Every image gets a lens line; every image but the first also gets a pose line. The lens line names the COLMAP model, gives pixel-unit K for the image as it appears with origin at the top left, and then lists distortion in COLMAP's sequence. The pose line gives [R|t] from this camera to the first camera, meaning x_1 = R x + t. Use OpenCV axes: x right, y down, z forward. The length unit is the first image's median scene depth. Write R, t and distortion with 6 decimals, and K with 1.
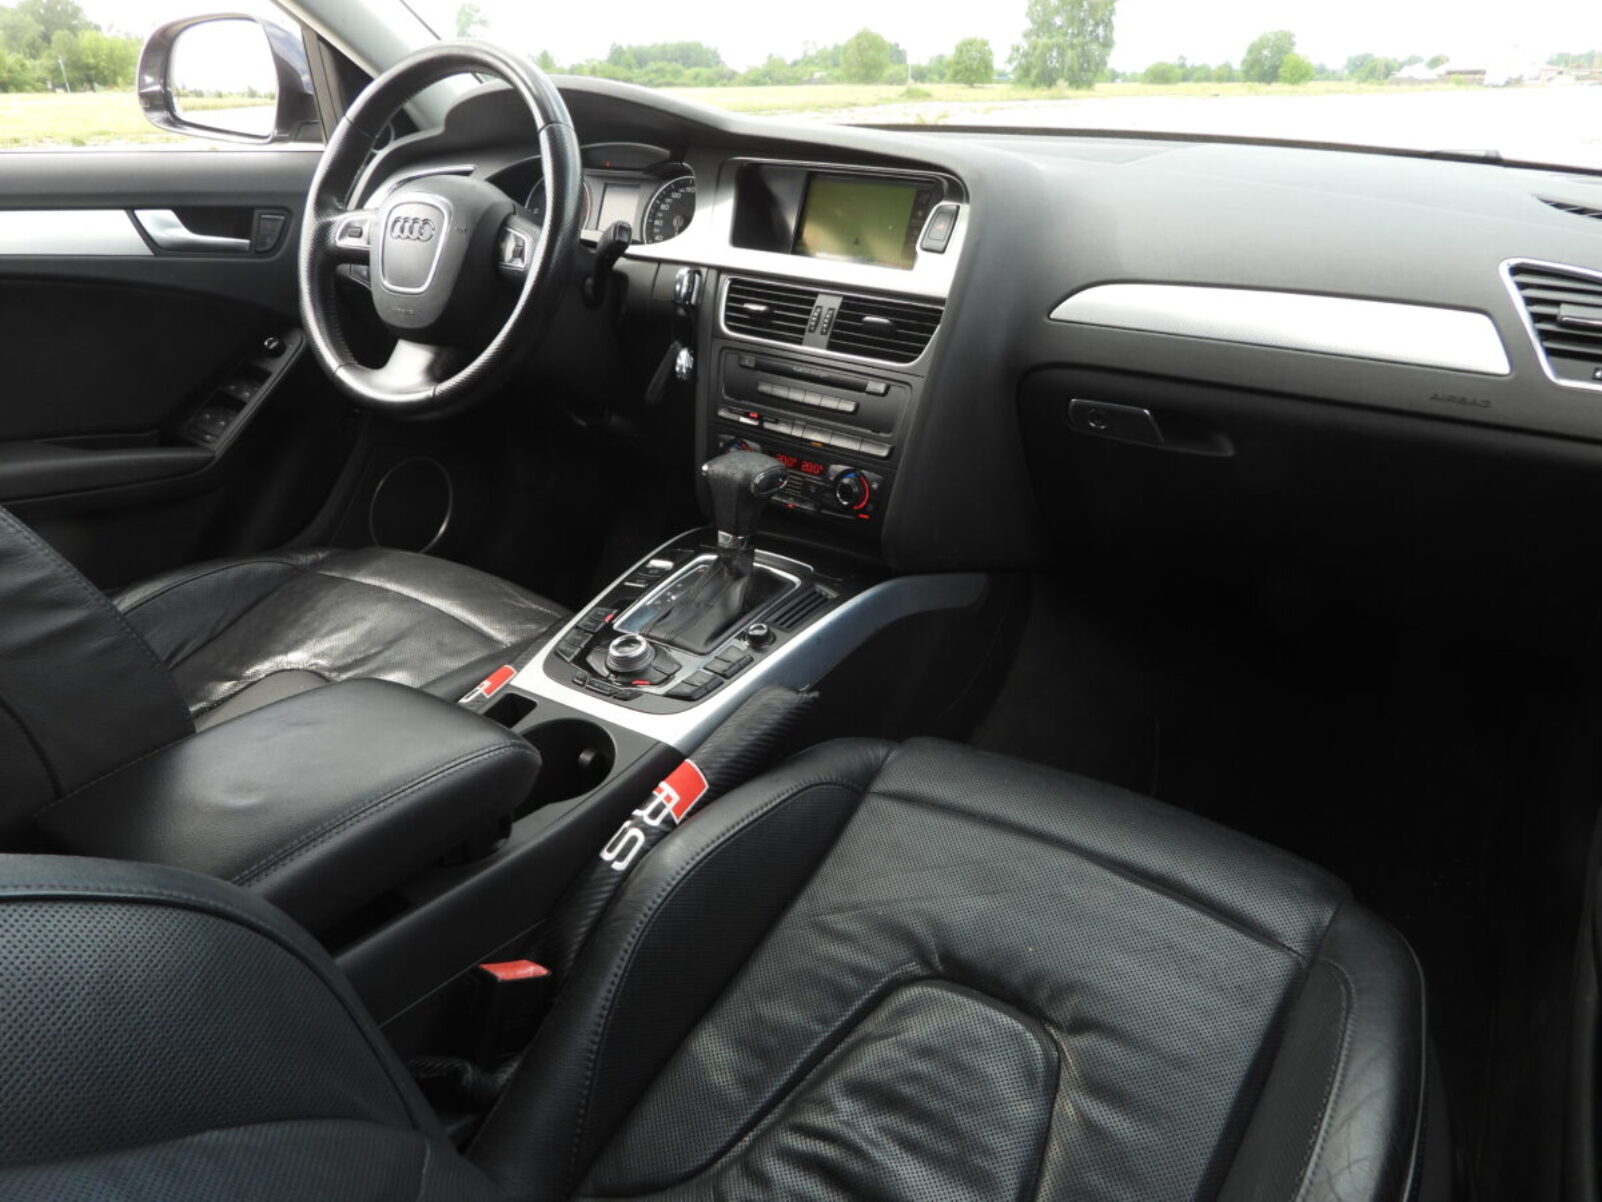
lens RADIAL K [[1162.2, 0, 801.0], [0, 1162.2, 601.0], [0, 0, 1]] dist [-0.005067, -0.005313]
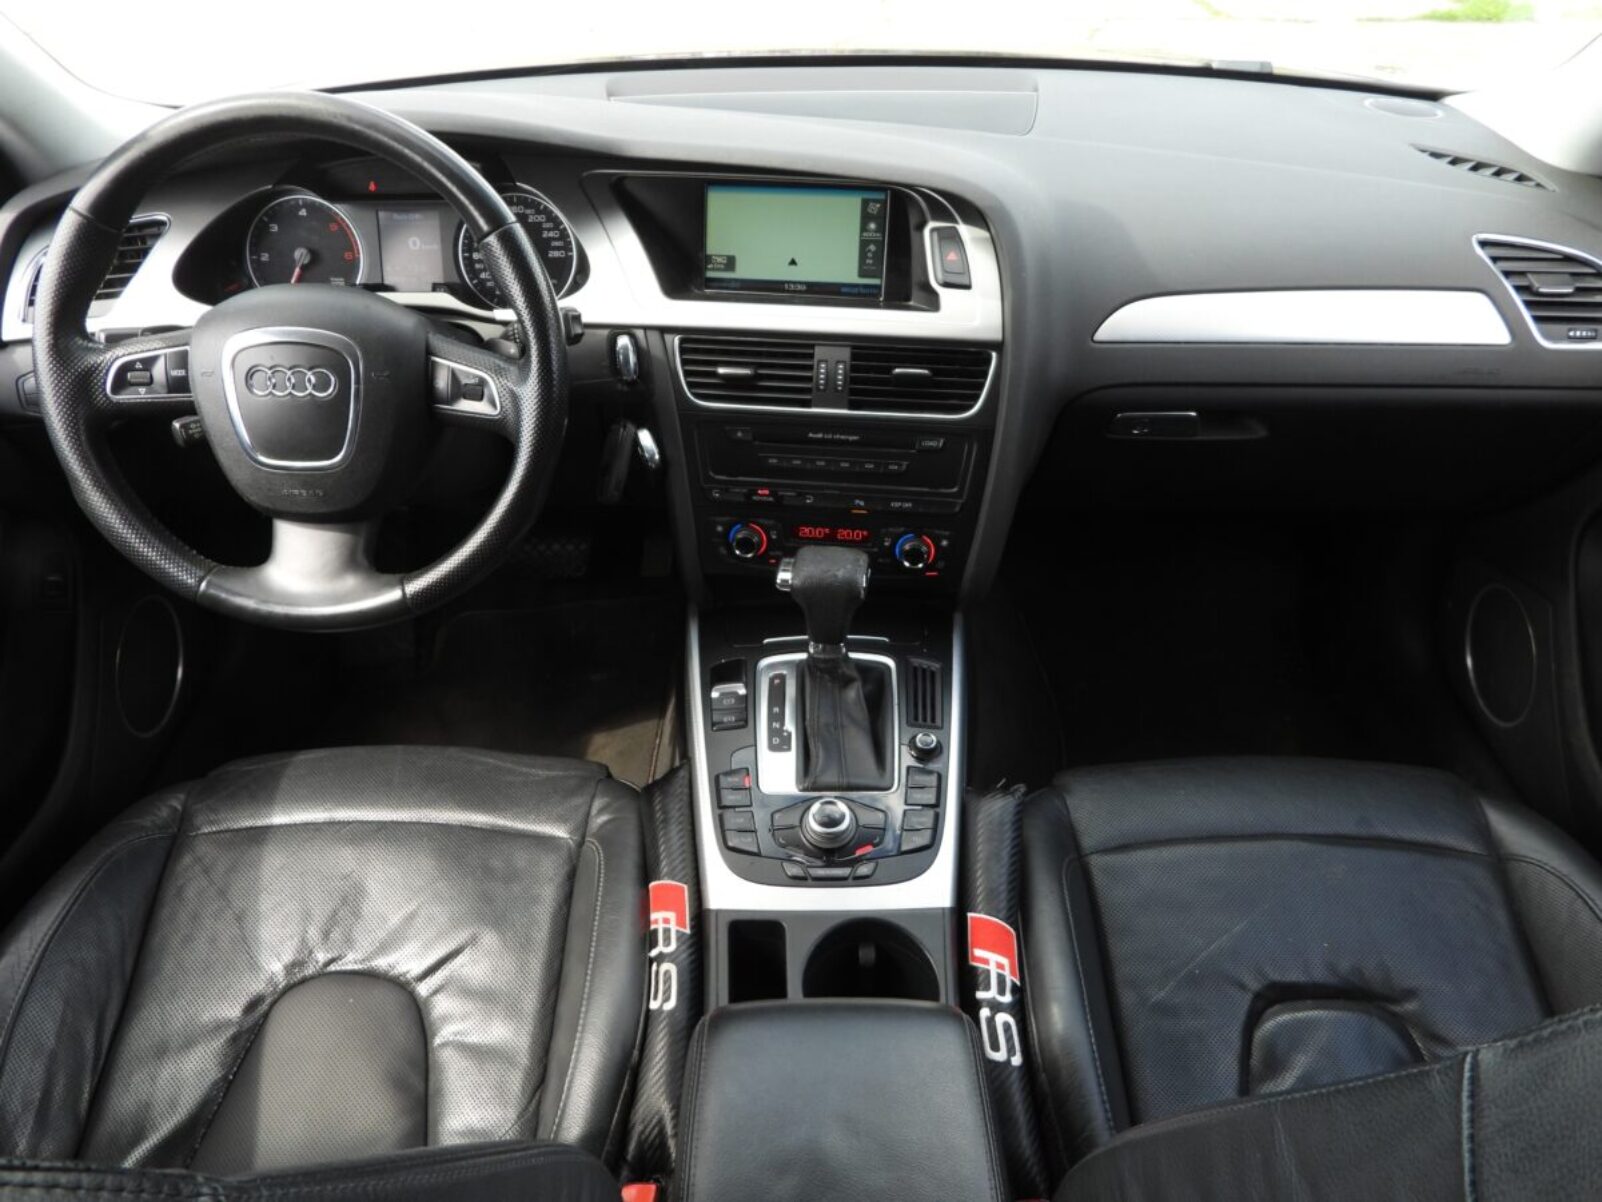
lens RADIAL K [[1162.2, 0, 801.0], [0, 1162.2, 601.0], [0, 0, 1]] dist [-0.005067, -0.005313]
pose [[0.831912, -0.336517, 0.441223, -0.419300], [0.240710, 0.935271, 0.259473, -0.294070], [-0.499980, -0.109652, 0.859067, 0.210272]]
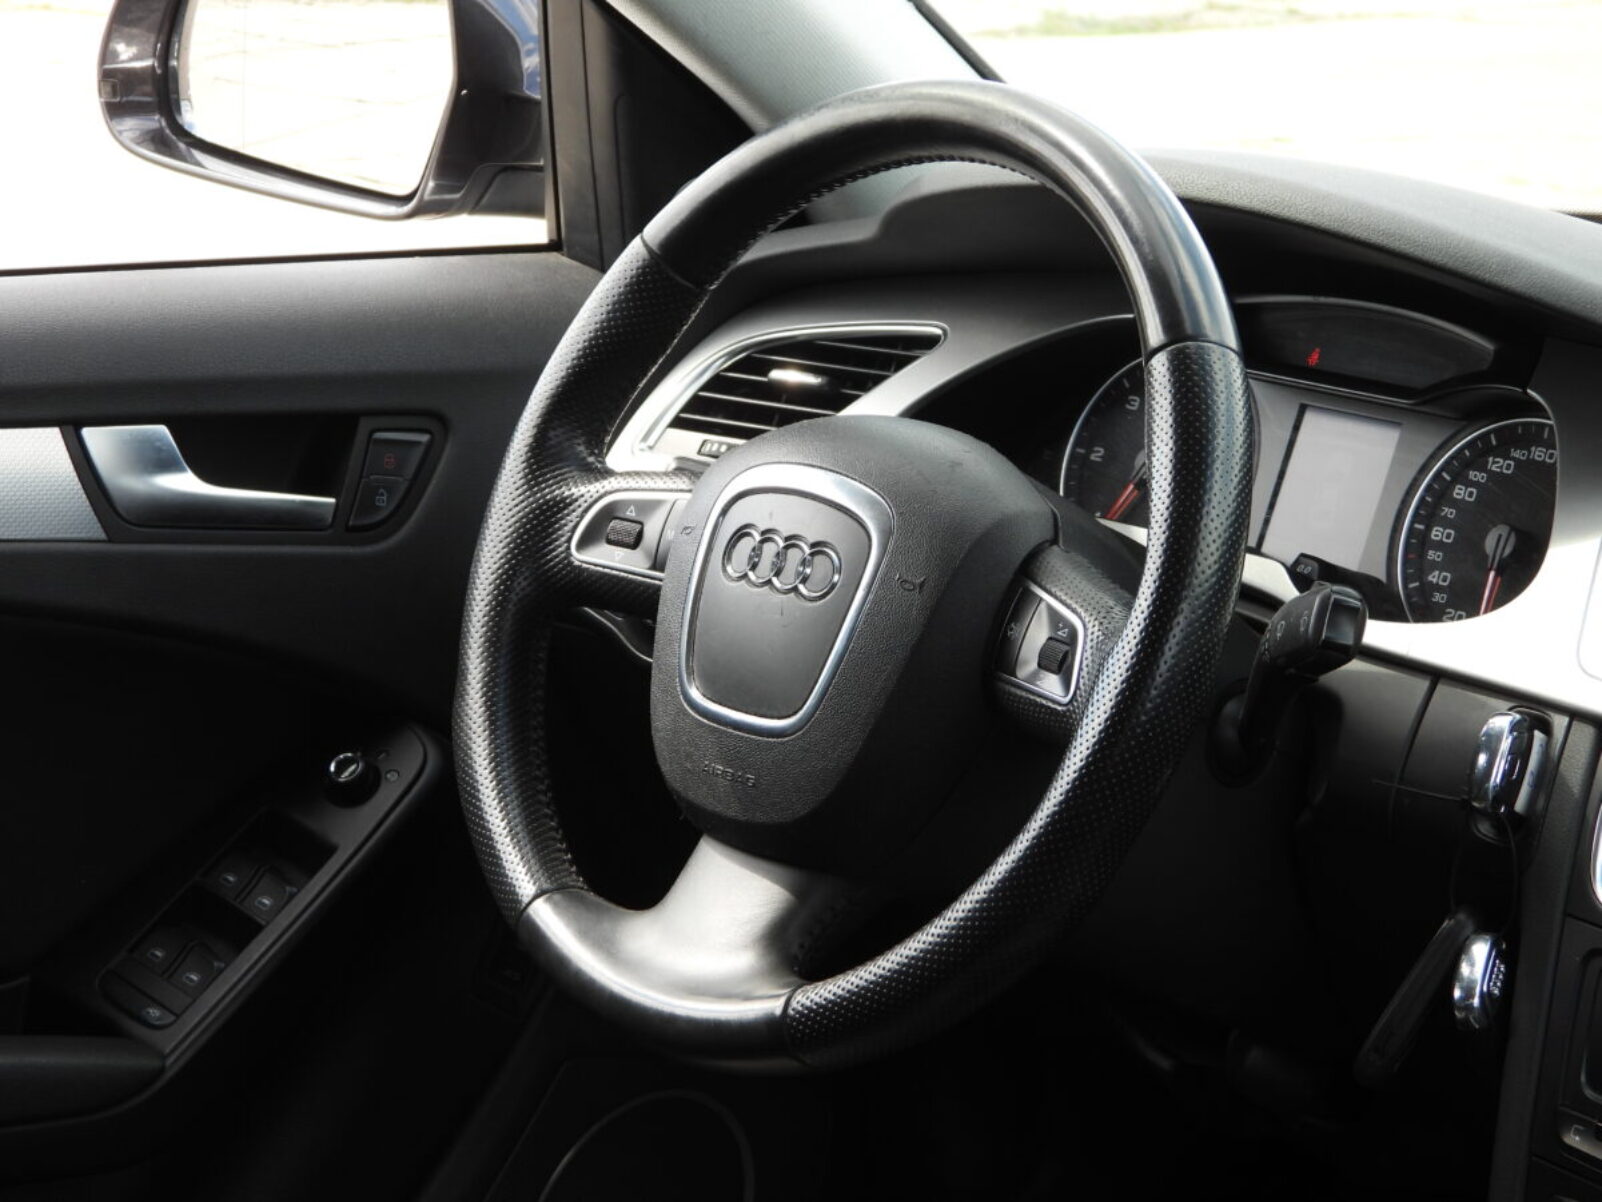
lens RADIAL K [[4144.8, 0, 801.0], [0, 4144.8, 601.0], [0, 0, 1]] dist [-0.150970, 0.262341]
pose [[0.963558, 0.074112, -0.257027, 0.013703], [-0.123517, 0.975556, -0.181752, -0.064889], [0.237275, 0.206876, 0.949159, -0.250838]]
